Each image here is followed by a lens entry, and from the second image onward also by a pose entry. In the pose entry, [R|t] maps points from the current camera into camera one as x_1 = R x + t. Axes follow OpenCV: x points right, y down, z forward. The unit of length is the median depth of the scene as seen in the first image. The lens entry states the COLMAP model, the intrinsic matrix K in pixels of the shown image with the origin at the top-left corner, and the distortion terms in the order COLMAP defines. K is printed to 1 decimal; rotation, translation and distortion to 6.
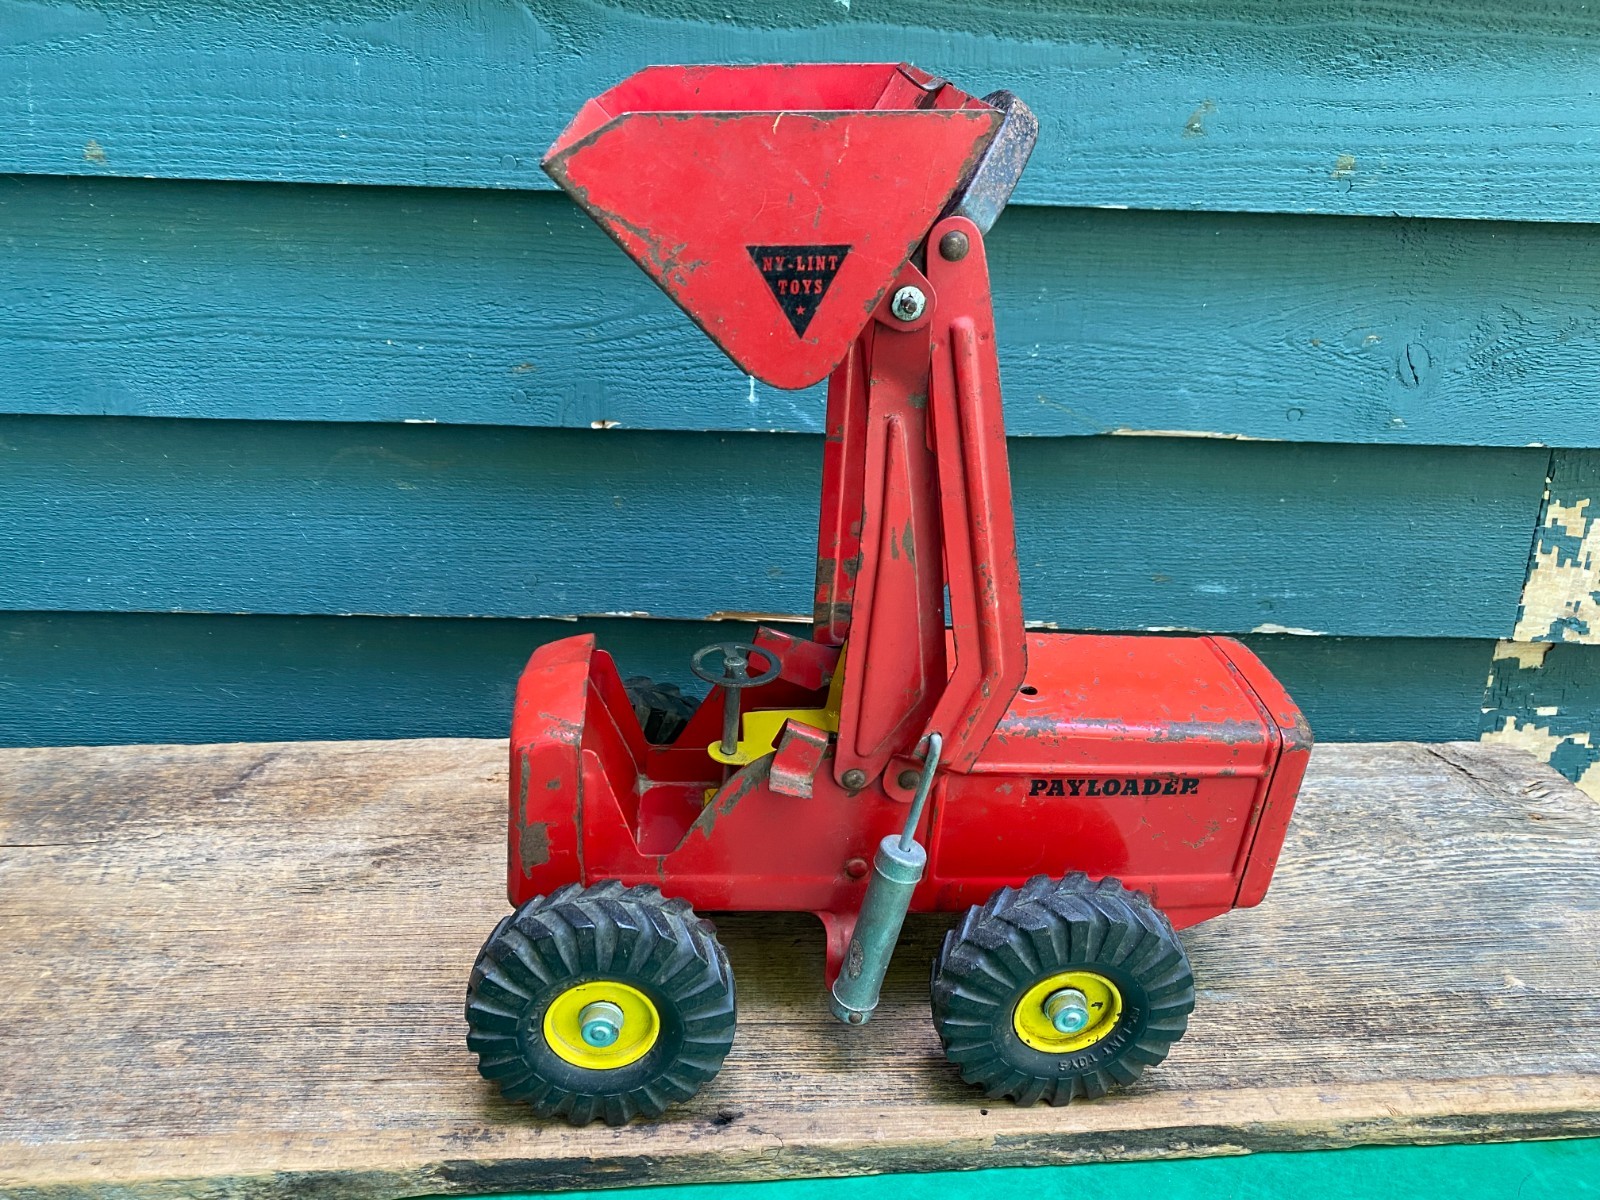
lens RADIAL K [[1247.9, 0, 800.4], [0, 1247.9, 571.1], [0, 0, 1]] dist [-0.014662, -0.005286]
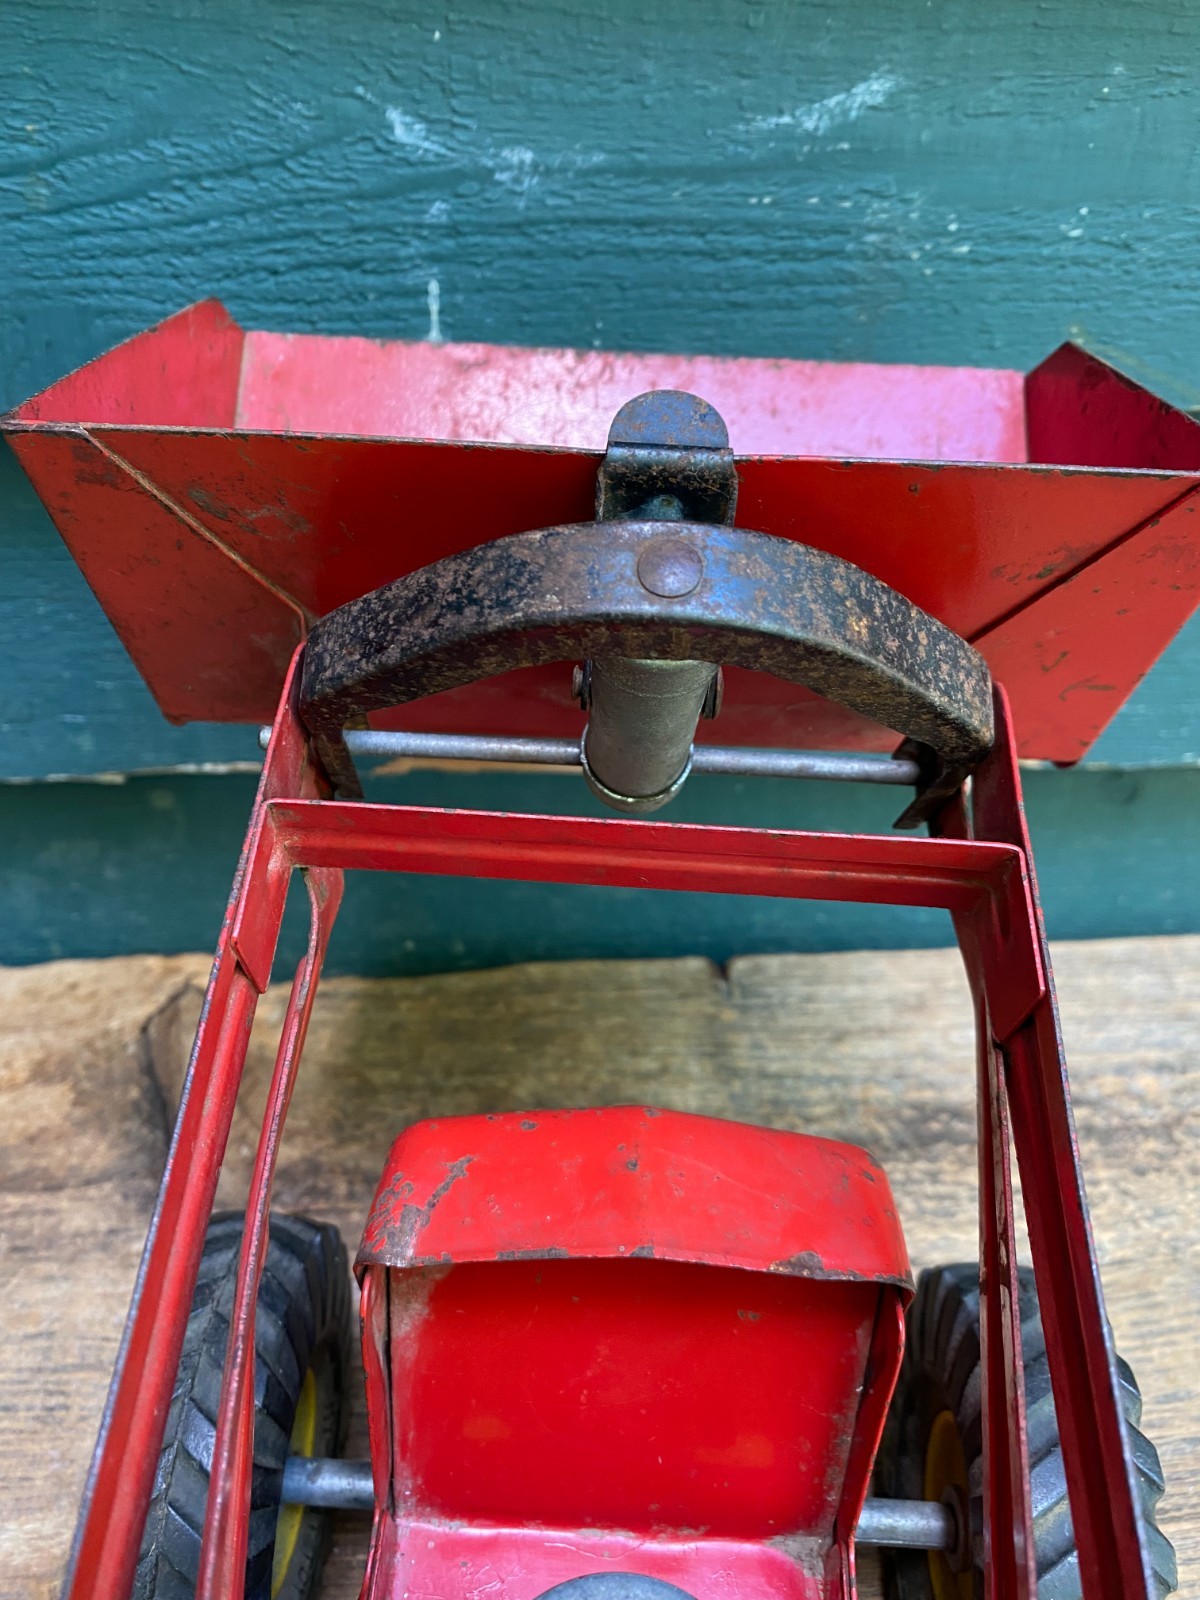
lens RADIAL K [[1247.9, 0, 617.7], [0, 1247.9, 771.1], [0, 0, 1]] dist [-0.014662, -0.005286]
pose [[0.999527, -0.017313, 0.025419, 0.013270], [0.009144, 0.956412, 0.291878, -0.153527], [-0.029365, -0.291508, 0.956118, 0.669364]]
